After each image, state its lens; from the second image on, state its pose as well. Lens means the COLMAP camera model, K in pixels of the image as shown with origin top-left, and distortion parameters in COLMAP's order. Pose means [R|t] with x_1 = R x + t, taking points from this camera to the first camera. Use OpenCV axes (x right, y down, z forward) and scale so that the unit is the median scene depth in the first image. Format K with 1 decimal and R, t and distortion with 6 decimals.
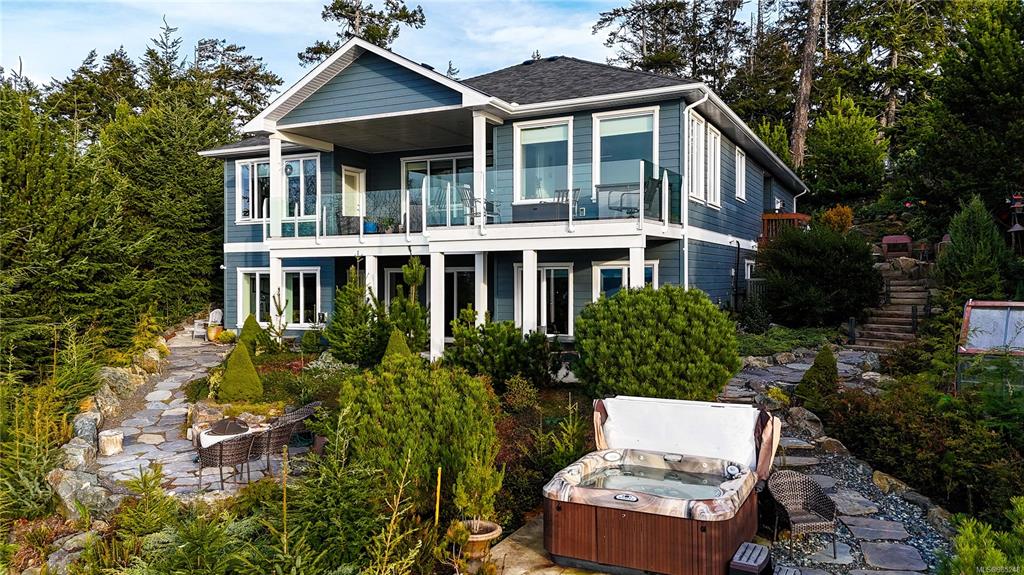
lens RADIAL K [[754.9, 0, 508.6], [0, 754.9, 290.0], [0, 0, 1]] dist [0.074361, -0.049079]
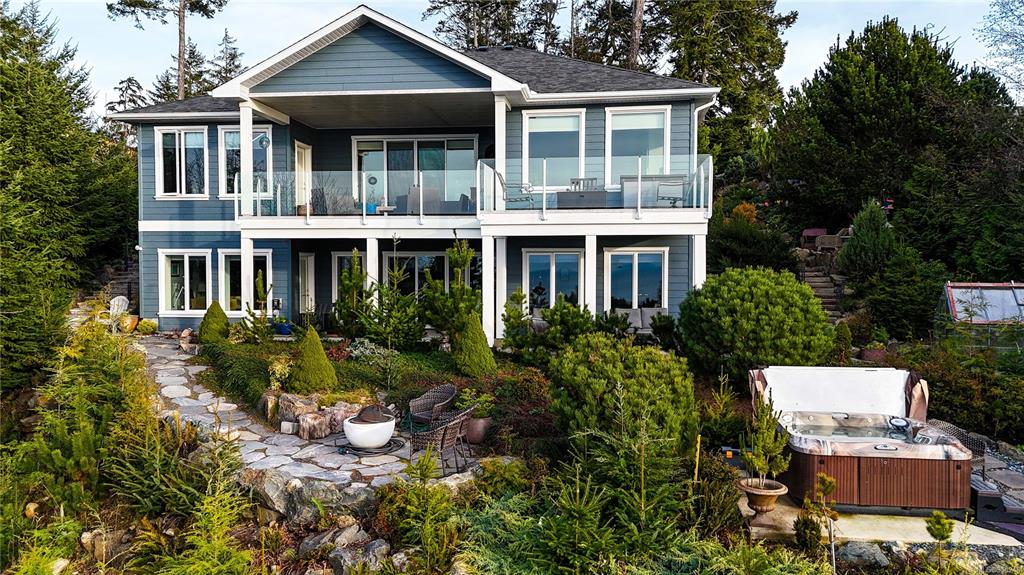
lens RADIAL K [[754.9, 0, 508.9], [0, 754.9, 298.2], [0, 0, 1]] dist [0.074361, -0.049079]
pose [[0.945486, -0.006716, 0.325594, -0.362013], [-0.001527, 0.999685, 0.025054, 0.007106], [-0.325660, -0.024185, 0.945178, 0.036942]]
